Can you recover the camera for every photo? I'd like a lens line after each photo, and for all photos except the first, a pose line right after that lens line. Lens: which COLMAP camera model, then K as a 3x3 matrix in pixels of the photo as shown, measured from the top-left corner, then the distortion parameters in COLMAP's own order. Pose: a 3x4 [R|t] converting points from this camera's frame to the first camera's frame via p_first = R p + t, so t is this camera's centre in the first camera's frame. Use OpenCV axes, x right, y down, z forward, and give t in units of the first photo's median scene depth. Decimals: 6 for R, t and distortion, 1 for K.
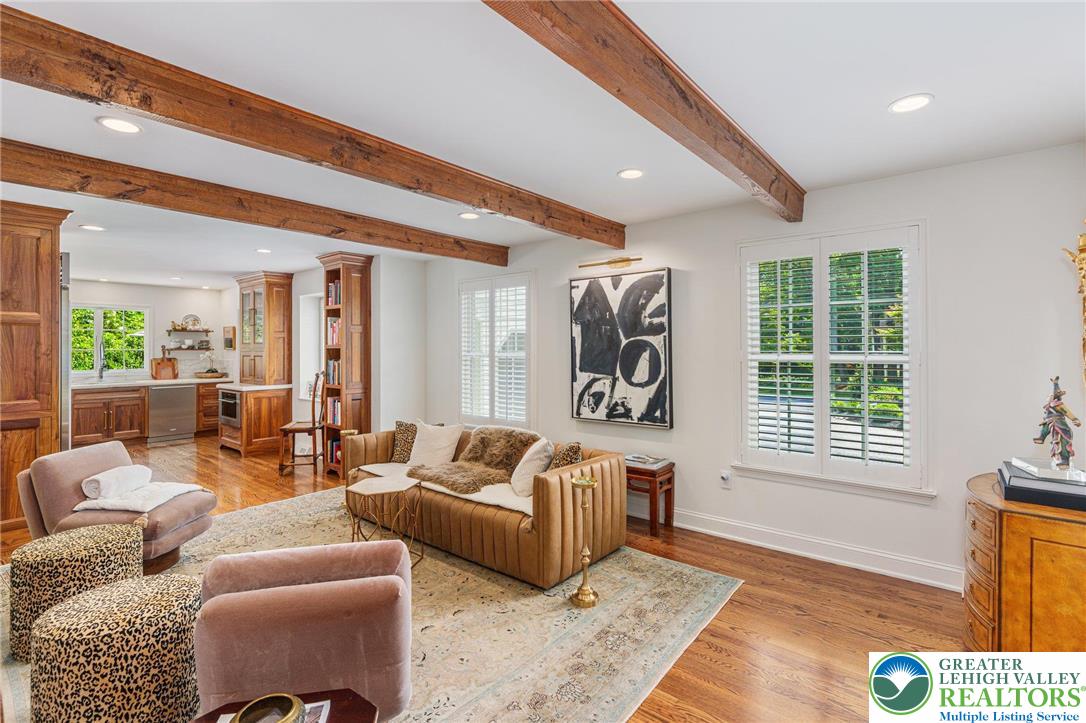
lens RADIAL K [[491.5, 0, 550.1], [0, 491.5, 346.6], [0, 0, 1]] dist [-0.012181, 0.004670]
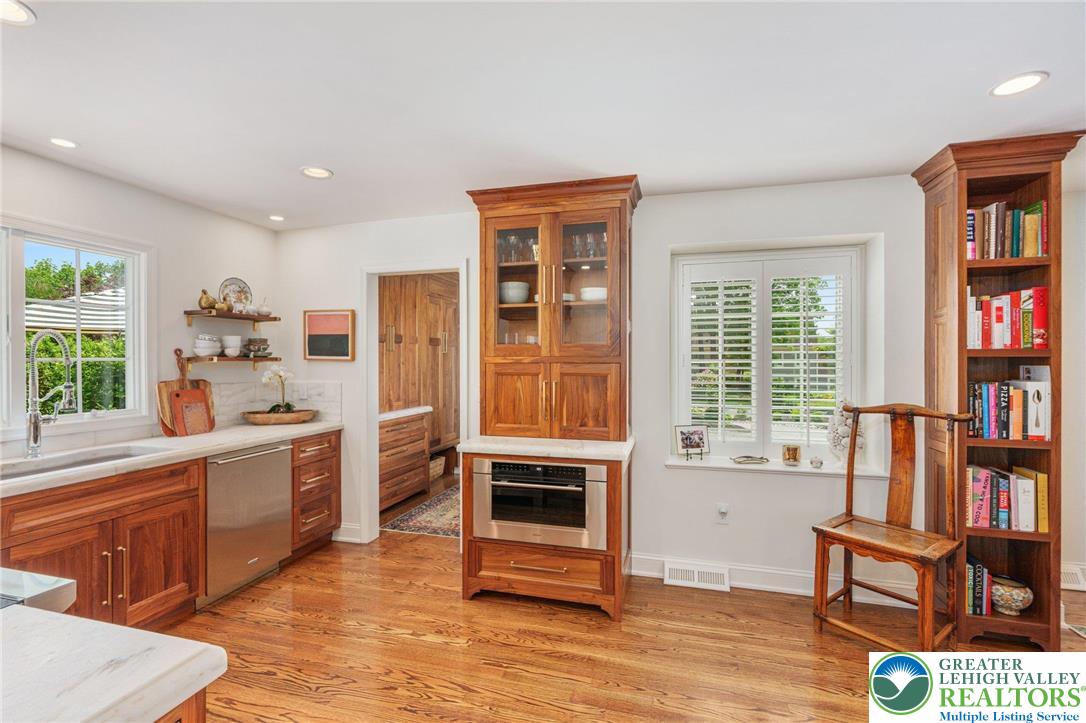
lens RADIAL K [[491.5, 0, 540.1], [0, 491.5, 360.8], [0, 0, 1]] dist [-0.012181, 0.004670]
pose [[0.920914, 0.003469, 0.389750, -0.965212], [-0.004593, 0.999988, 0.001953, 0.007589], [-0.389738, -0.003589, 0.920919, 0.739914]]
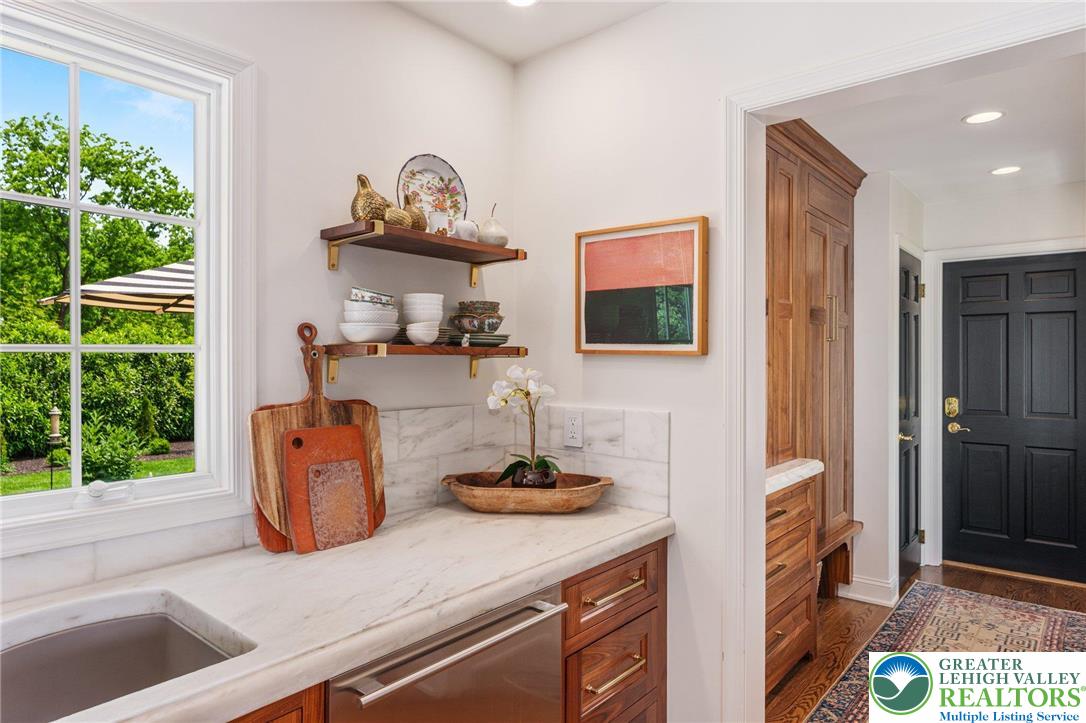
lens RADIAL K [[655.7, 0, 539.6], [0, 655.7, 355.4], [0, 0, 1]] dist [0.006240, 0.001634]
pose [[0.999709, 0.007381, -0.022963, -1.014911], [-0.007408, 0.999972, -0.001078, 0.011061], [0.022955, 0.001247, 0.999736, 1.123067]]
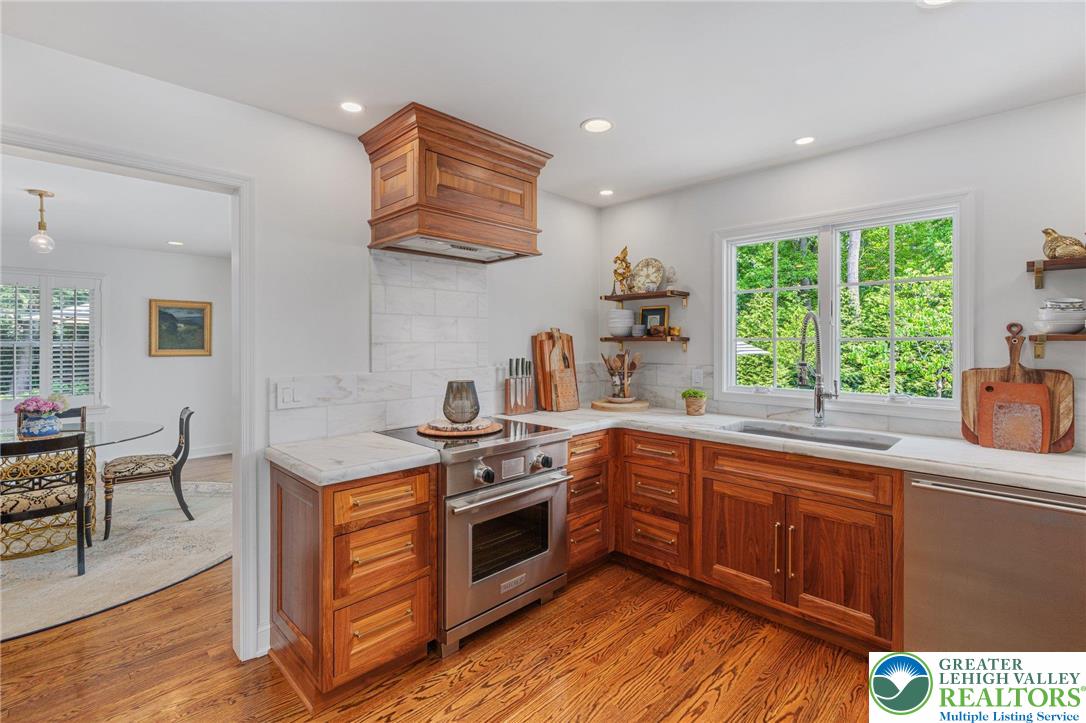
lens RADIAL K [[491.5, 0, 544.0], [0, 491.5, 341.4], [0, 0, 1]] dist [-0.012181, 0.004670]
pose [[-0.099372, 0.005530, -0.995035, -0.699083], [0.003423, 0.999981, 0.005215, 0.008059], [0.995045, -0.002888, -0.099389, 1.088420]]
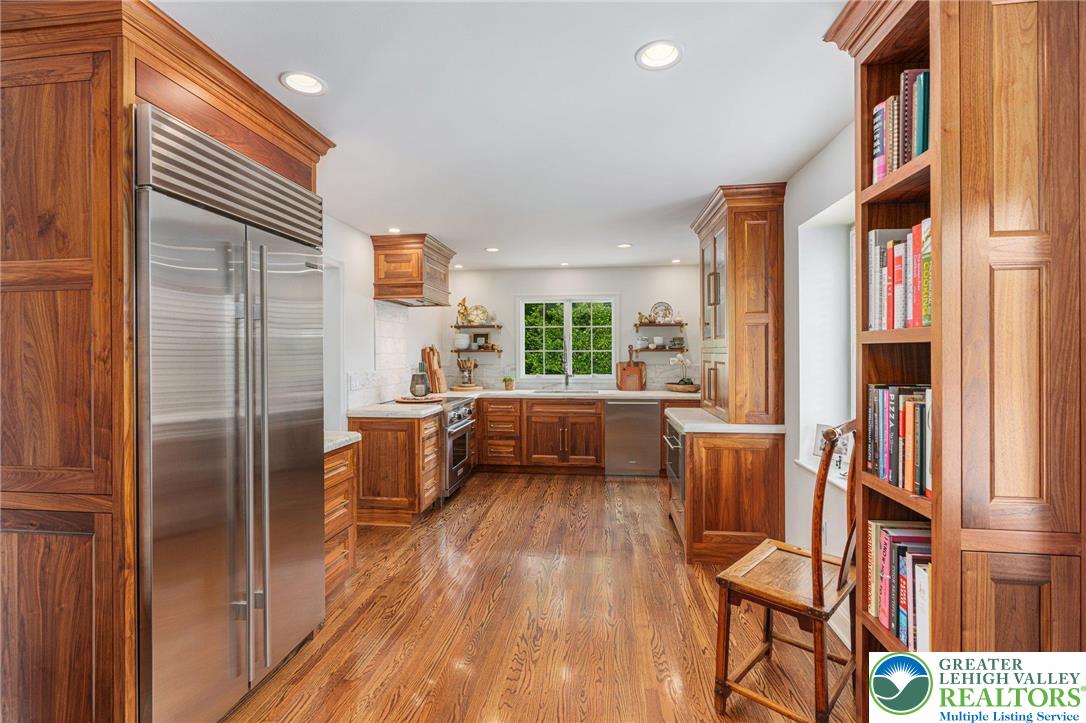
lens RADIAL K [[491.5, 0, 543.7], [0, 491.5, 352.7], [0, 0, 1]] dist [-0.012181, 0.004670]
pose [[0.530881, 0.003615, -0.847439, -0.314489], [0.003317, 0.999974, 0.006344, 0.005936], [0.847440, -0.006179, 0.530855, 0.691668]]
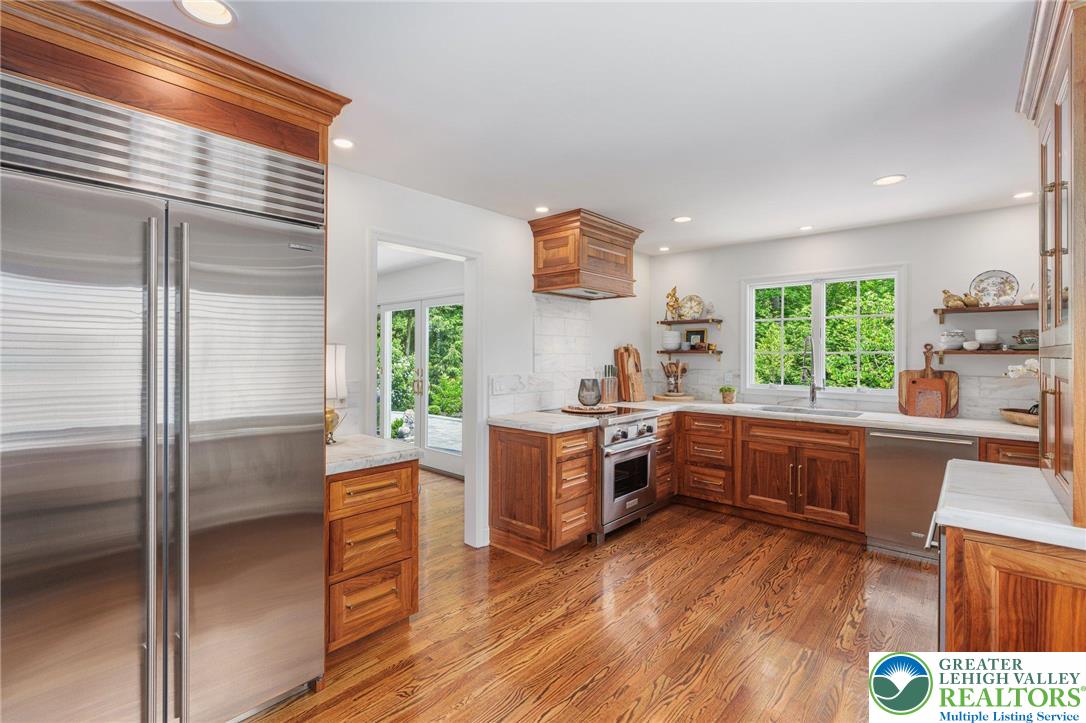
lens RADIAL K [[491.5, 0, 541.9], [0, 491.5, 353.0], [0, 0, 1]] dist [-0.012181, 0.004670]
pose [[-0.045867, 0.004460, -0.998938, -0.432132], [-0.000723, 0.999990, 0.004498, 0.006876], [0.998947, 0.000929, -0.045864, 0.926728]]
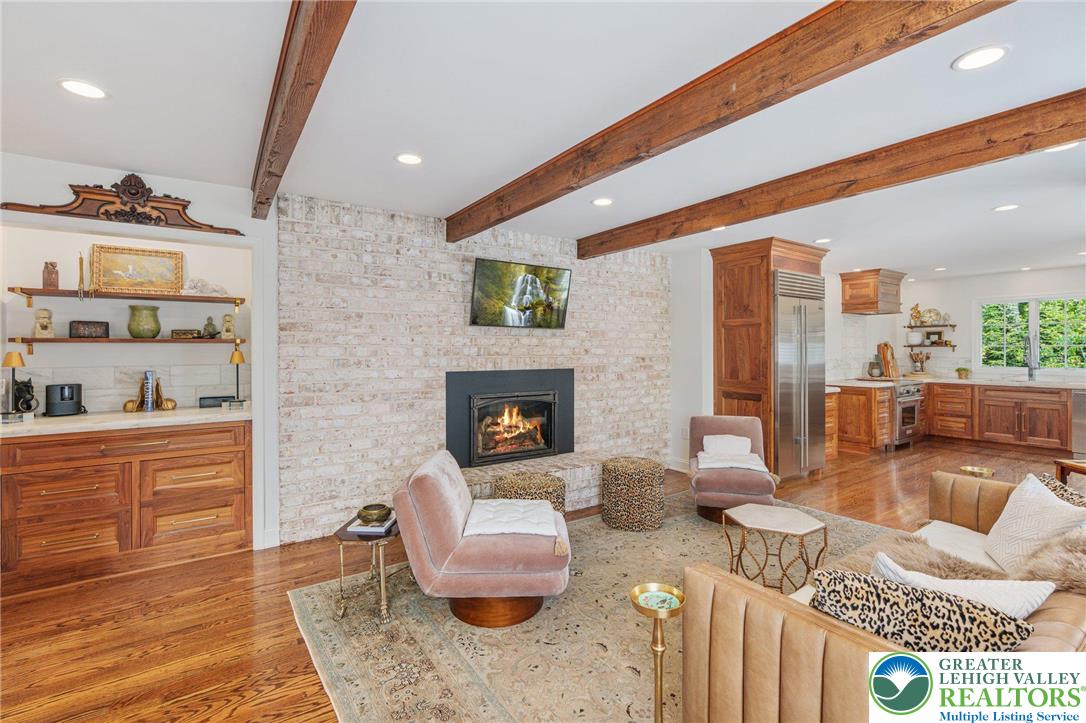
lens RADIAL K [[491.5, 0, 539.2], [0, 491.5, 351.0], [0, 0, 1]] dist [-0.012181, 0.004670]
pose [[-0.285507, 0.006840, -0.958352, 0.281644], [0.006905, 0.999963, 0.005080, 0.008236], [0.958352, -0.005167, -0.285543, 0.498387]]
